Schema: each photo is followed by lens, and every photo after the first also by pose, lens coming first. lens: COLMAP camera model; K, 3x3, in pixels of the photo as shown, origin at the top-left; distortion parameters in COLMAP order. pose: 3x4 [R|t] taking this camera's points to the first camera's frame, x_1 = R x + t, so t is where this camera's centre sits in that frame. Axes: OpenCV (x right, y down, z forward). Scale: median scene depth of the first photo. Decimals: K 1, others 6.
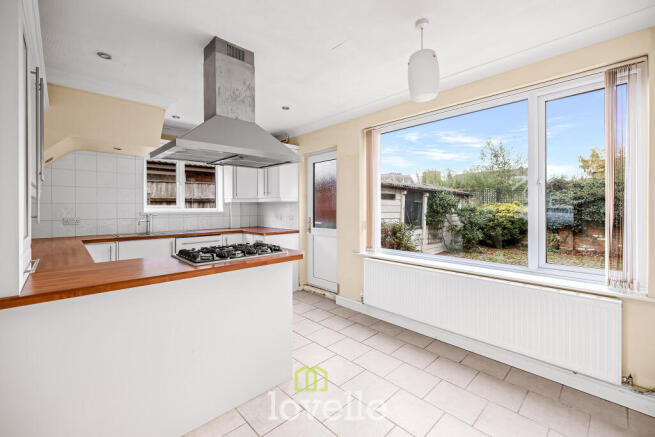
lens RADIAL K [[276.7, 0, 327.1], [0, 276.7, 210.8], [0, 0, 1]] dist [0.001012, 0.000062]
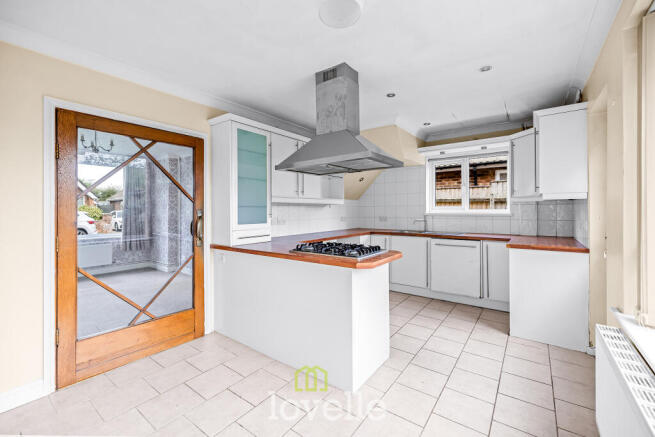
lens RADIAL K [[276.7, 0, 327.1], [0, 276.7, 210.8], [0, 0, 1]] dist [0.001012, 0.000062]
pose [[0.175295, 0.007176, -0.984490, 0.375809], [-0.008626, 0.999946, 0.005753, -0.006716], [0.984478, 0.007484, 0.175347, 0.371296]]
